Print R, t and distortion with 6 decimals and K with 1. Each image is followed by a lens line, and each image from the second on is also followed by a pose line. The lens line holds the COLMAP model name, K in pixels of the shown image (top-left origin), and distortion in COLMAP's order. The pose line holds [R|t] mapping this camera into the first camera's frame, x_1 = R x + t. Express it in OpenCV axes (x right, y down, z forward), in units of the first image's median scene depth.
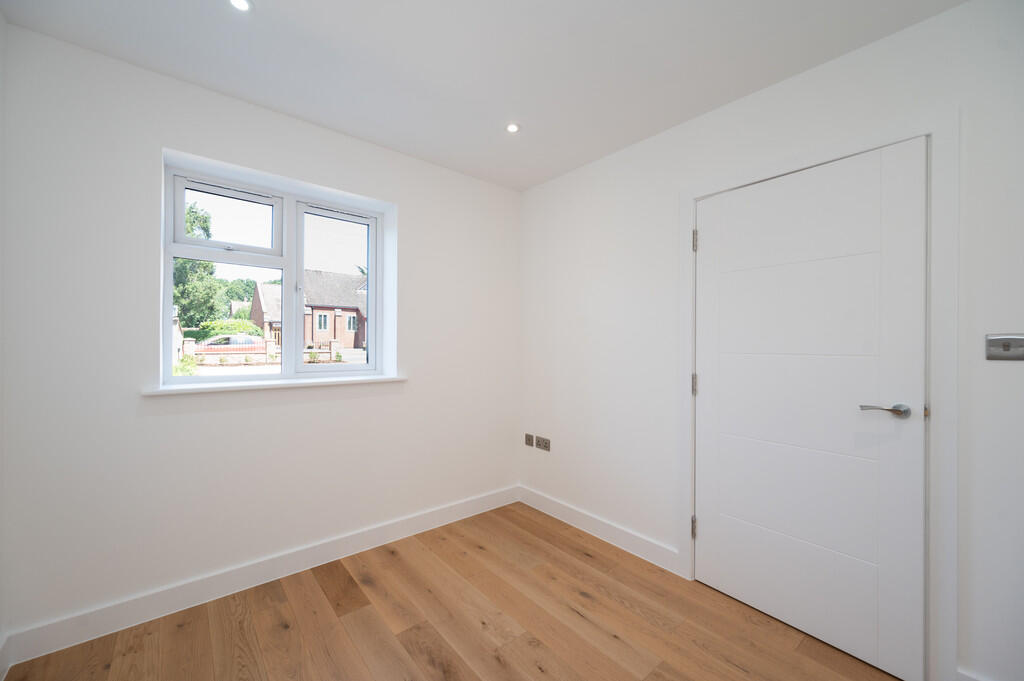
lens RADIAL K [[401.3, 0, 513.4], [0, 401.3, 342.0], [0, 0, 1]] dist [0.002639, 0.000284]
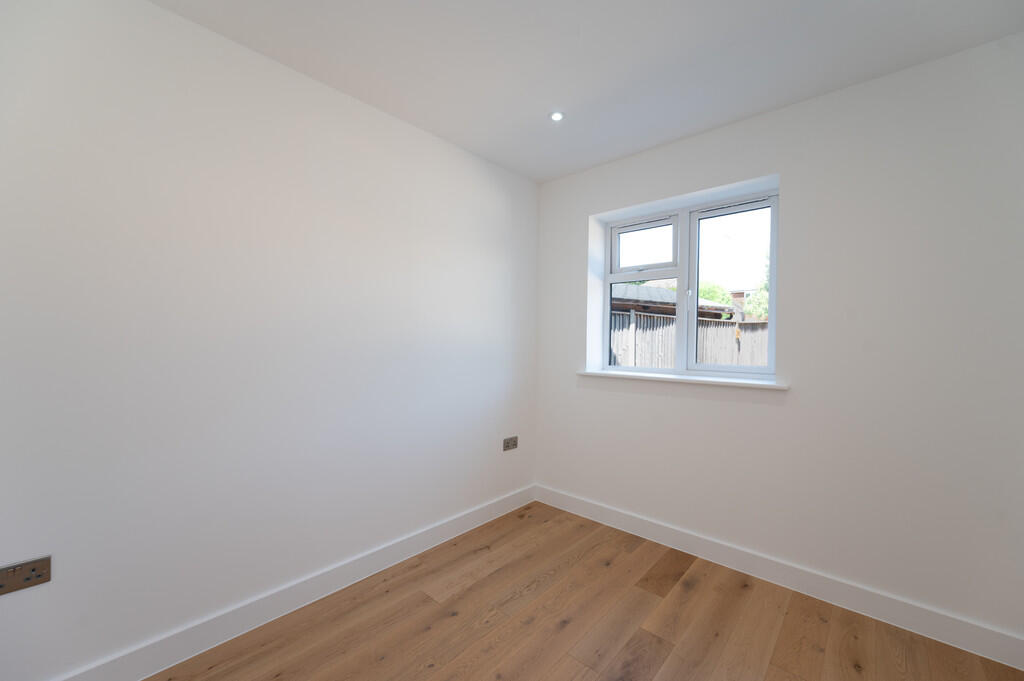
lens RADIAL K [[401.3, 0, 513.2], [0, 401.3, 343.4], [0, 0, 1]] dist [0.002639, 0.000284]
pose [[0.143723, -0.001624, -0.989617, 0.524220], [-0.007356, 0.999969, -0.002709, 0.012400], [0.989591, 0.007669, 0.143707, 0.415990]]
